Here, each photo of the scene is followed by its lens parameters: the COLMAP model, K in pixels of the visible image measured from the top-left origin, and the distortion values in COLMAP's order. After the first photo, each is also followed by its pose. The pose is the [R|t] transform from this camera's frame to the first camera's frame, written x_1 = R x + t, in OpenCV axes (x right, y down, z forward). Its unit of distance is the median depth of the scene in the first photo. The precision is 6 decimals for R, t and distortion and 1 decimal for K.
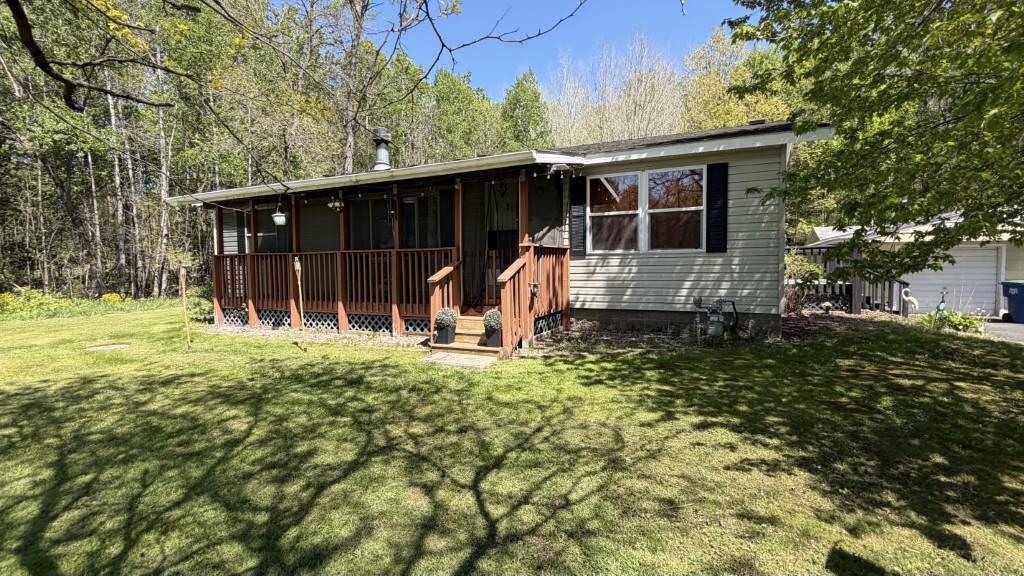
lens RADIAL K [[470.8, 0, 517.1], [0, 470.8, 293.8], [0, 0, 1]] dist [0.001824, -0.000020]
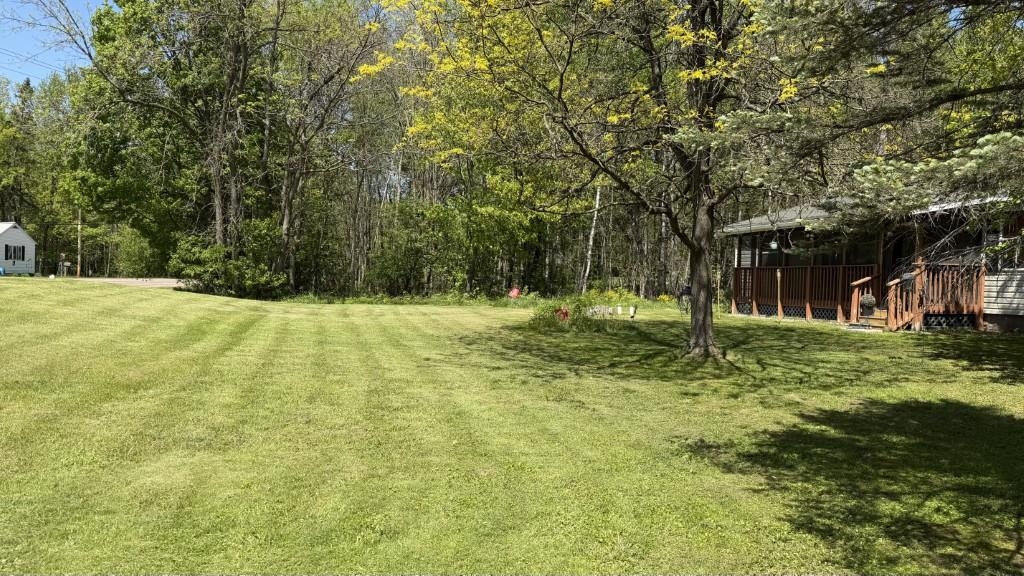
lens RADIAL K [[714.3, 0, 521.6], [0, 714.3, 293.3], [0, 0, 1]] dist [0.049070, -0.073689]
pose [[0.657045, 0.043106, -0.752618, 0.780999], [-0.079678, 0.996743, -0.012471, 0.102220], [0.749629, 0.068161, 0.658340, -1.245156]]
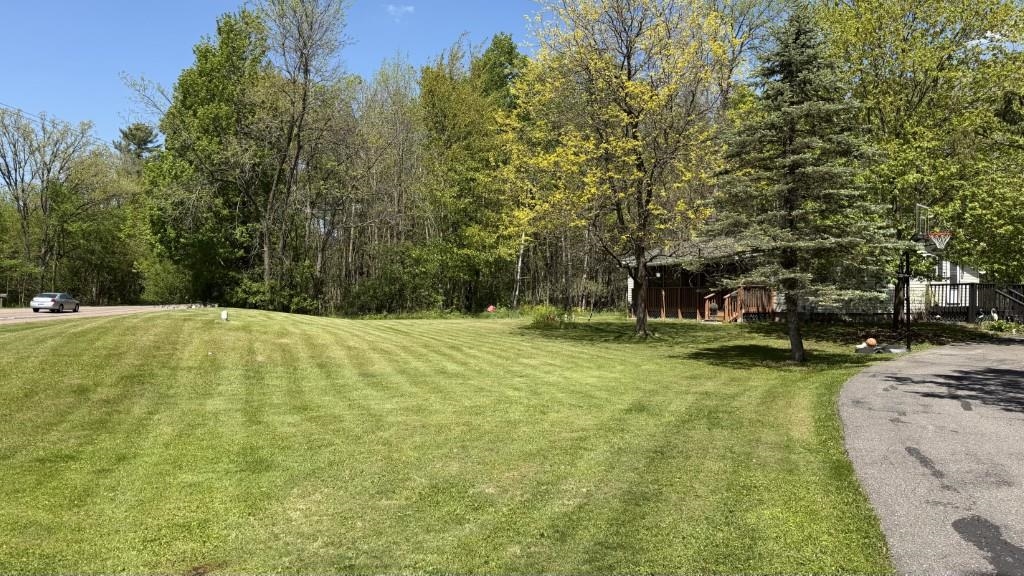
lens RADIAL K [[714.3, 0, 506.3], [0, 714.3, 289.6], [0, 0, 1]] dist [0.049070, -0.073689]
pose [[0.784280, 0.004804, -0.620388, 1.318094], [-0.046509, 0.997611, -0.051071, 0.167176], [0.618661, 0.068908, 0.782630, -2.660210]]
